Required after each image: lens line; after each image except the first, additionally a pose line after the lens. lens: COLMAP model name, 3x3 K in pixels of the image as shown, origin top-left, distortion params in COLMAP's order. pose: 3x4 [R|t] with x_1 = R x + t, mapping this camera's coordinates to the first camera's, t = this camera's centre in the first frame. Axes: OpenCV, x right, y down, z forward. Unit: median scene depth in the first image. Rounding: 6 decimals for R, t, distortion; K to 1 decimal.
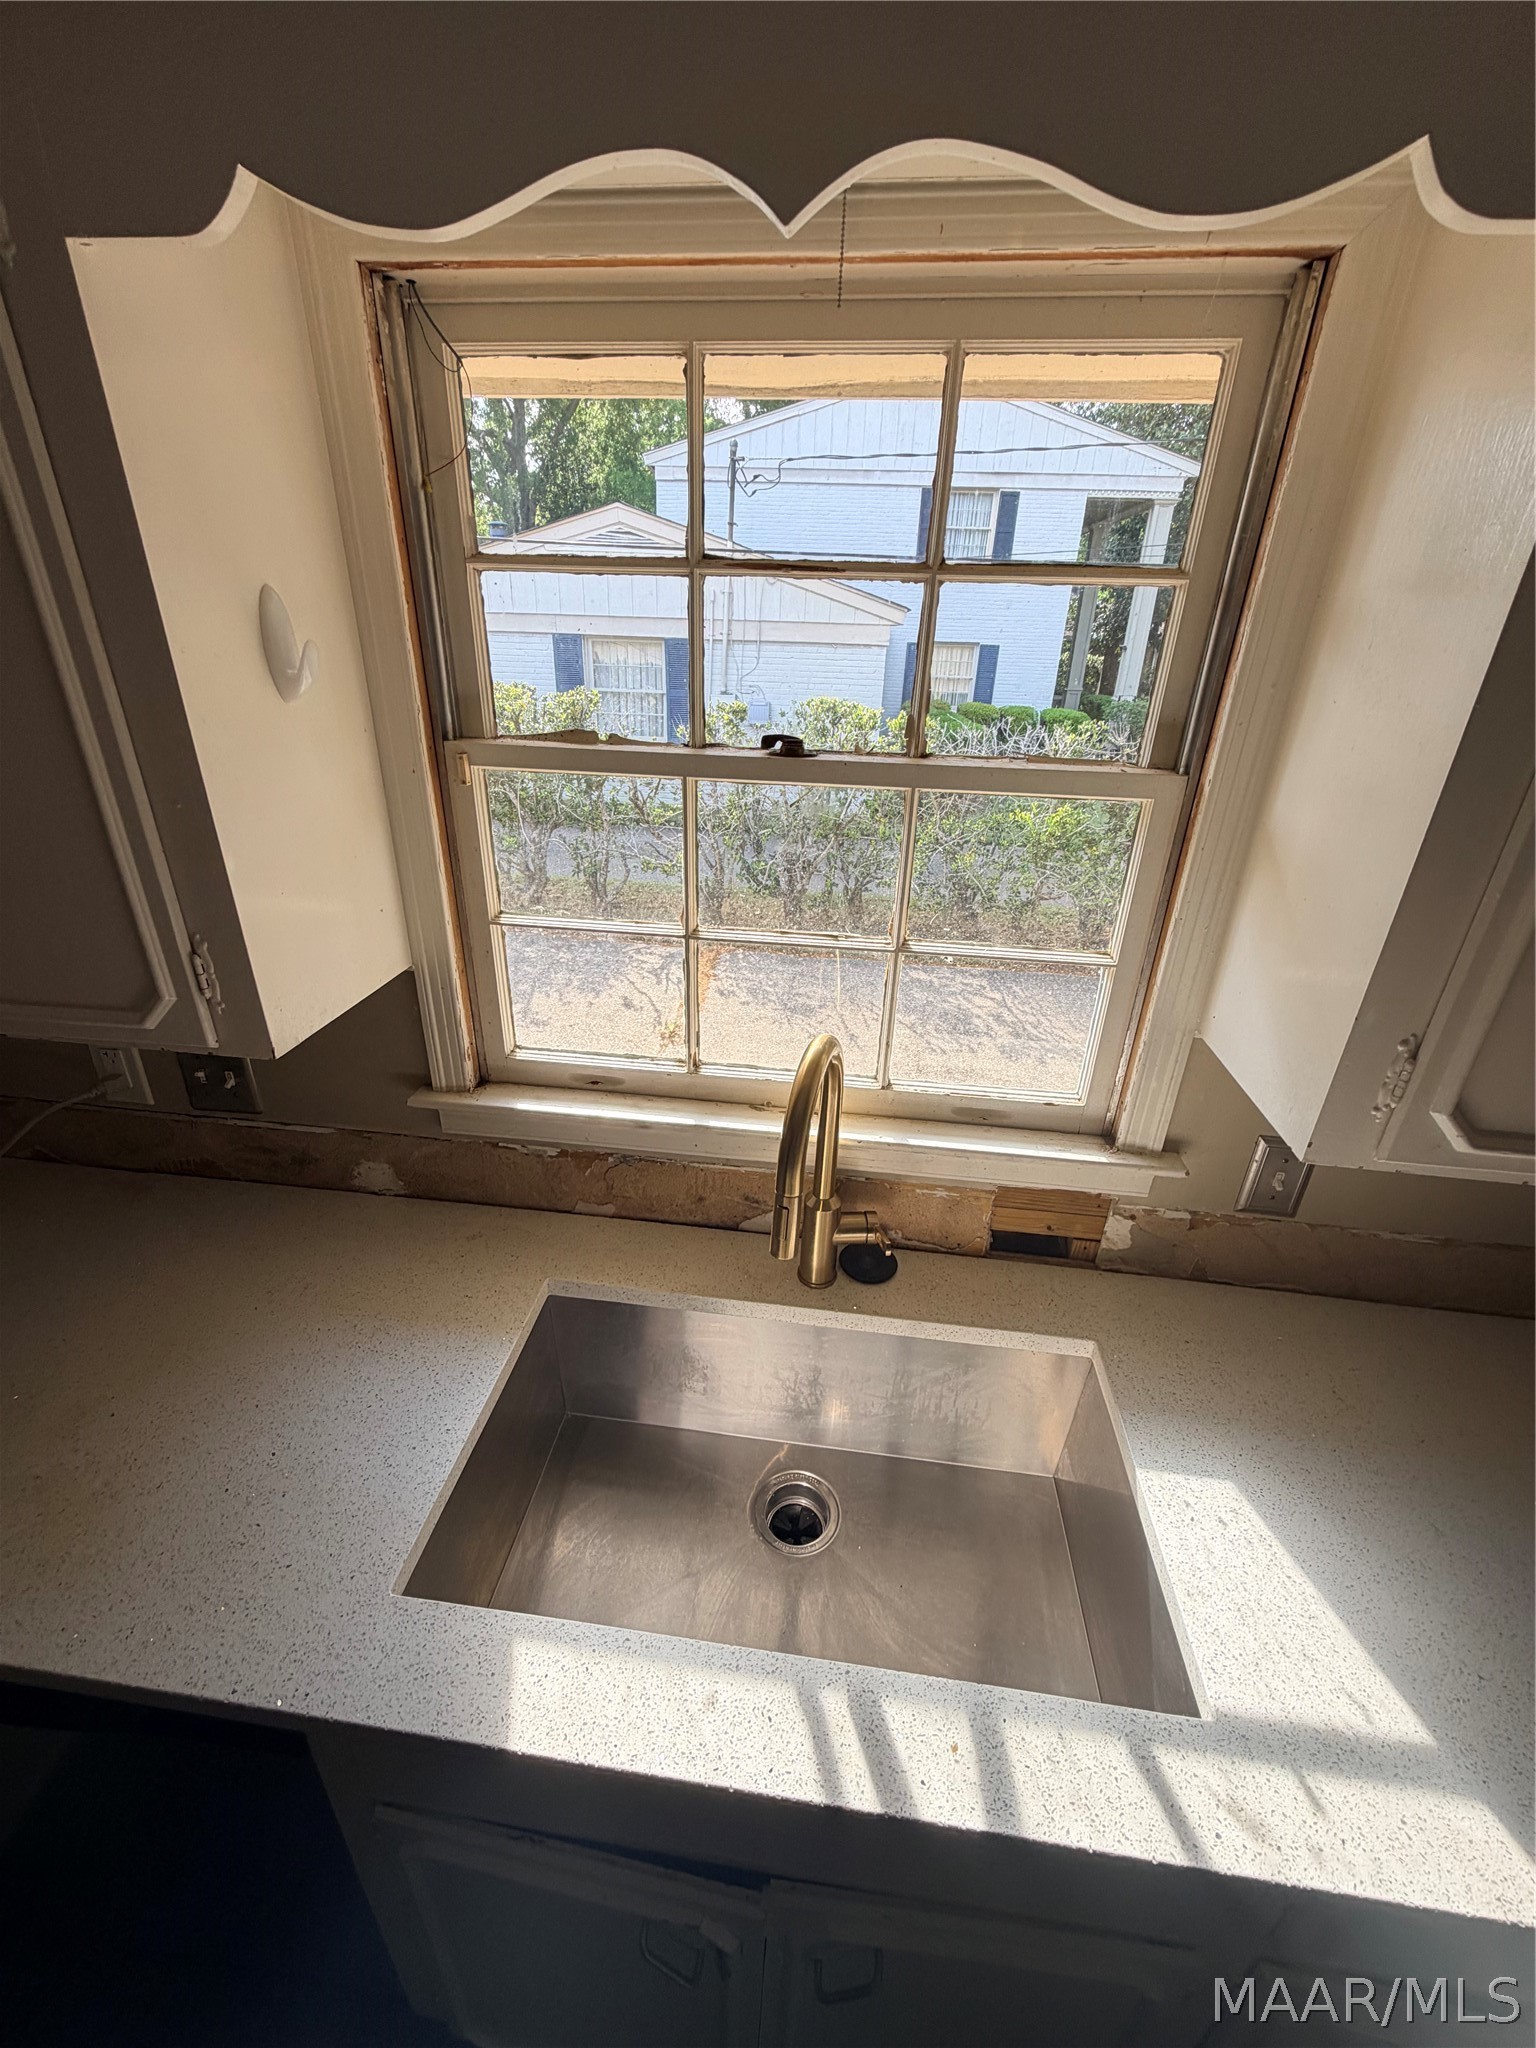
lens RADIAL K [[819.8, 0, 759.0], [0, 819.8, 1022.1], [0, 0, 1]] dist [-0.003654, 0.000159]
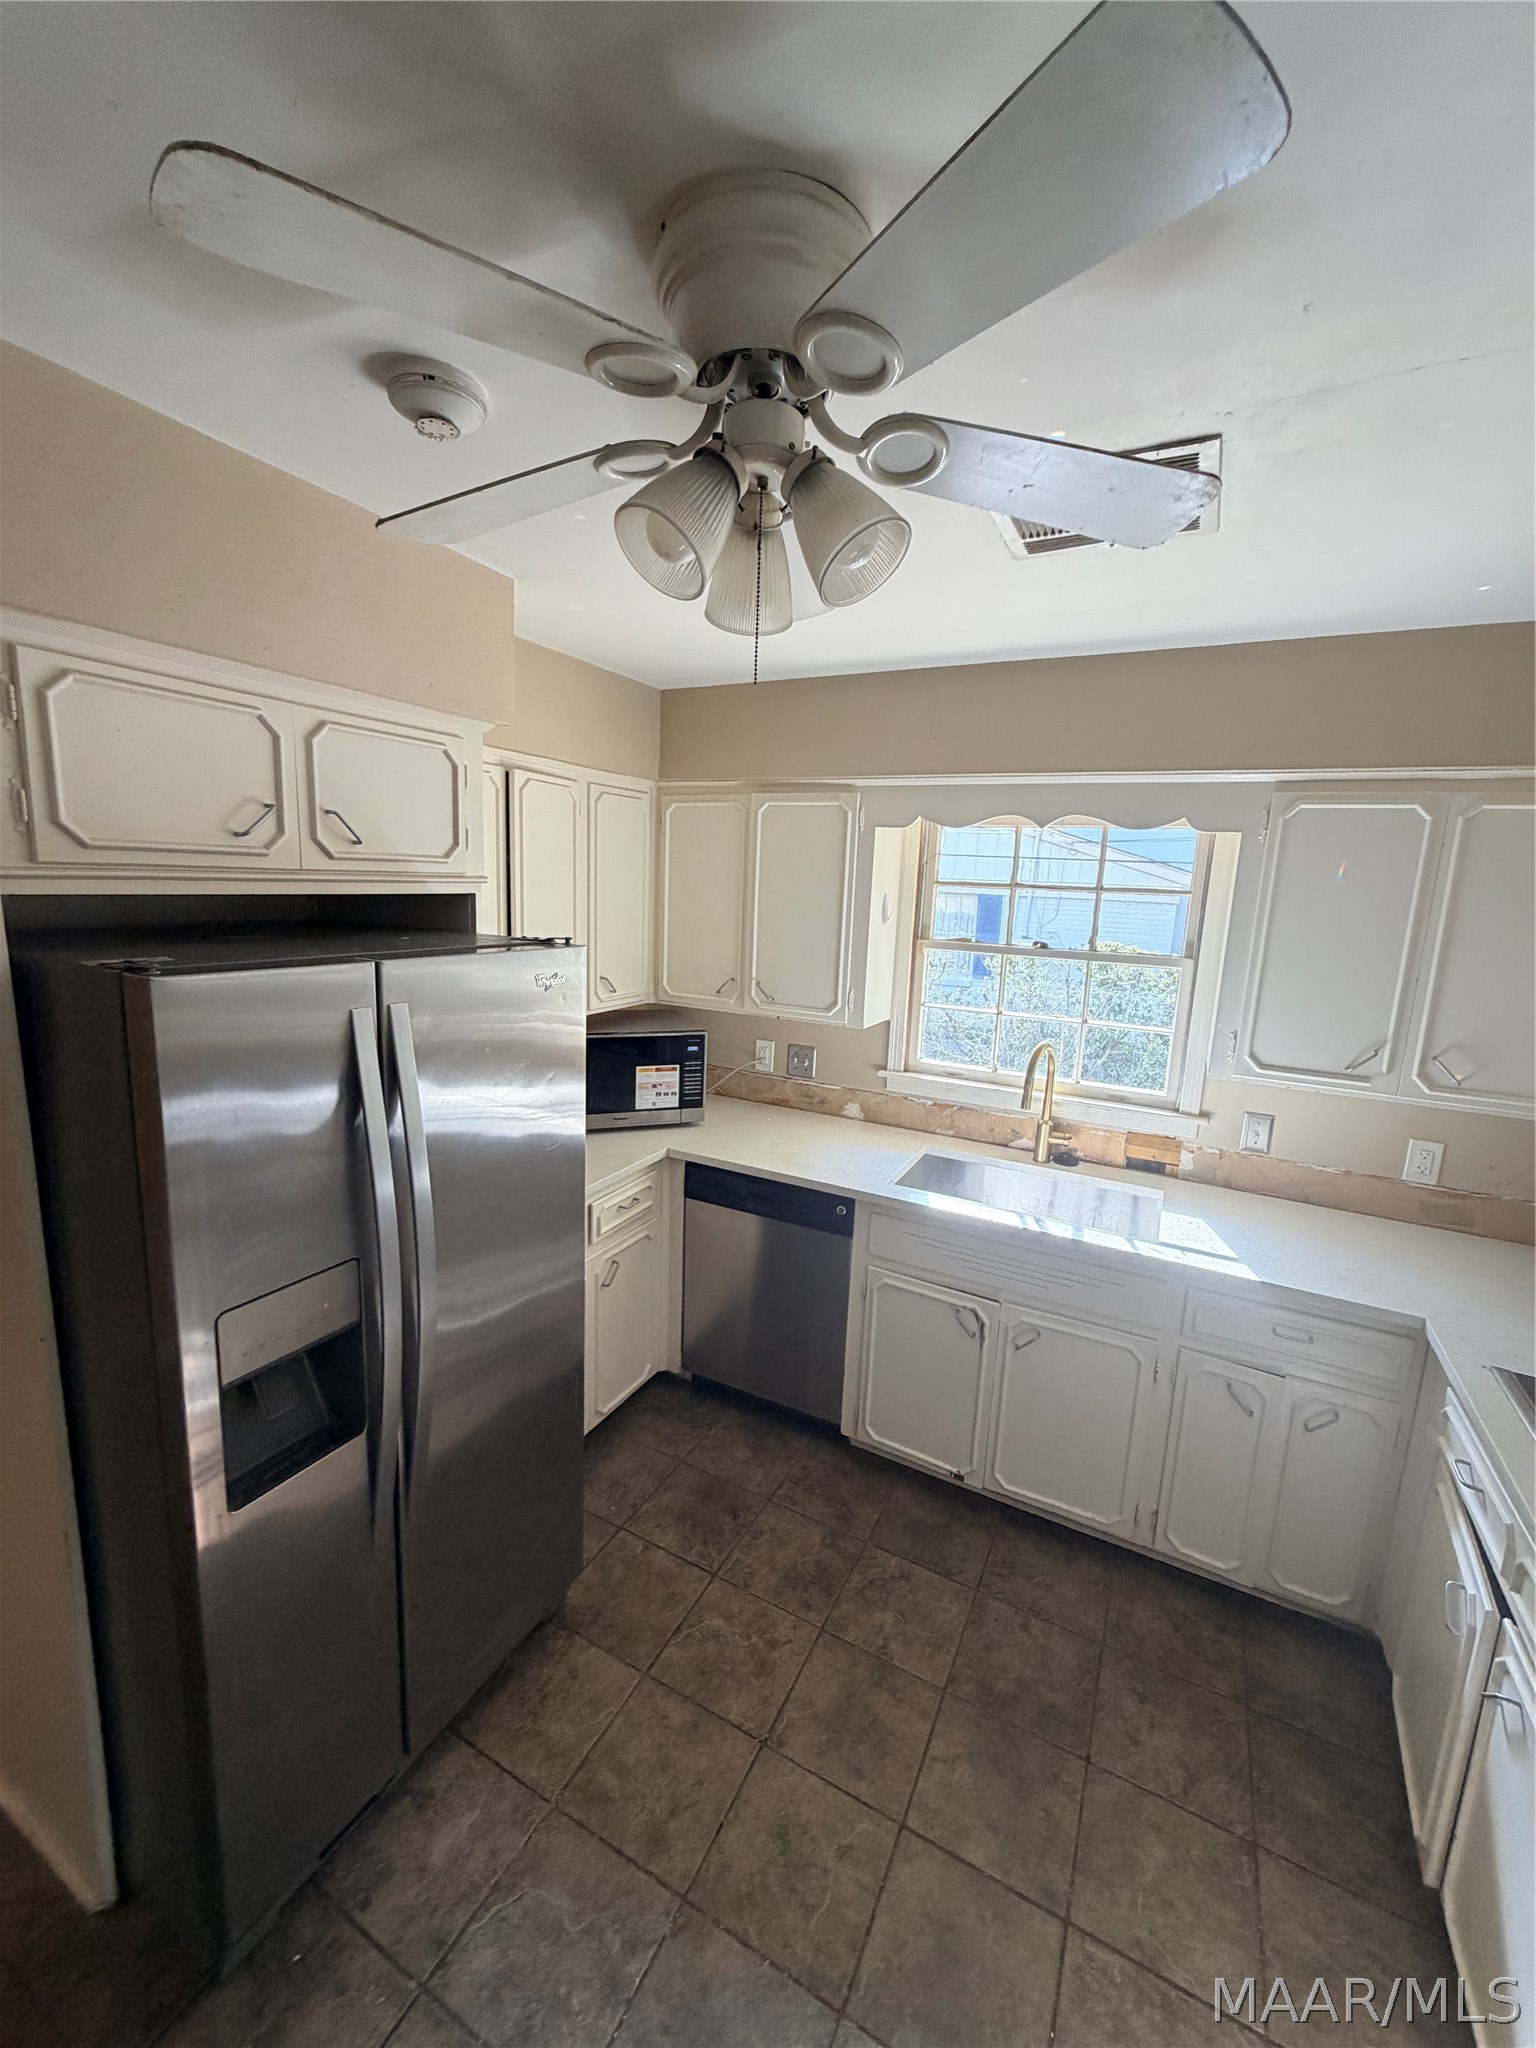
lens RADIAL K [[819.8, 0, 768.4], [0, 819.8, 1015.7], [0, 0, 1]] dist [-0.003654, 0.000159]
pose [[0.939902, 0.068114, -0.334581, 0.093945], [-0.159164, 0.954327, -0.252840, 0.640556], [0.302078, 0.290898, 0.907815, -1.496779]]
